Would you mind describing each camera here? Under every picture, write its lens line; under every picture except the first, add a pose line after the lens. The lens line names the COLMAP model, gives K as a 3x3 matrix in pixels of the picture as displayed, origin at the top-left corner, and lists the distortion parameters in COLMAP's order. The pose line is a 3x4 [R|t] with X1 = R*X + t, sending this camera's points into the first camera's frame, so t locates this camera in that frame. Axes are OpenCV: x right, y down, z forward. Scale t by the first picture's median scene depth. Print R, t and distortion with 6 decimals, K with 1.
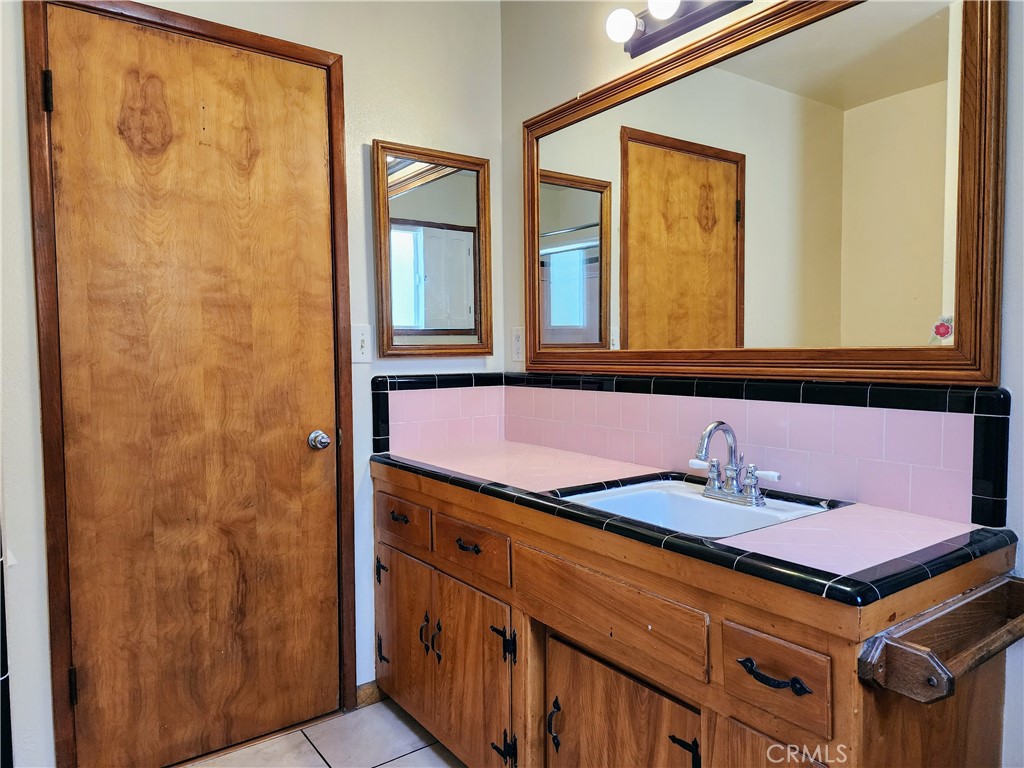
lens RADIAL K [[685.0, 0, 508.7], [0, 685.0, 390.4], [0, 0, 1]] dist [0.082045, -0.083749]
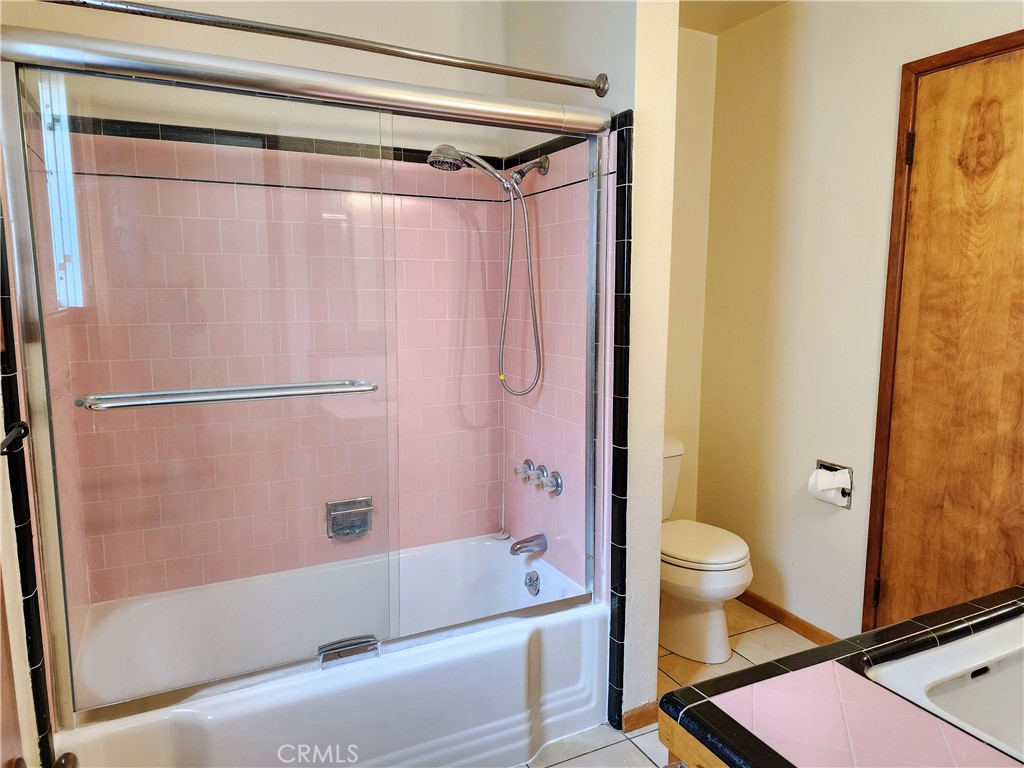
lens RADIAL K [[685.0, 0, 508.7], [0, 685.0, 390.4], [0, 0, 1]] dist [0.082045, -0.083749]
pose [[-0.175583, 0.150230, -0.972935, 0.749257], [-0.054845, 0.985260, 0.162031, -0.141055], [0.982936, 0.081811, -0.164755, 0.474889]]
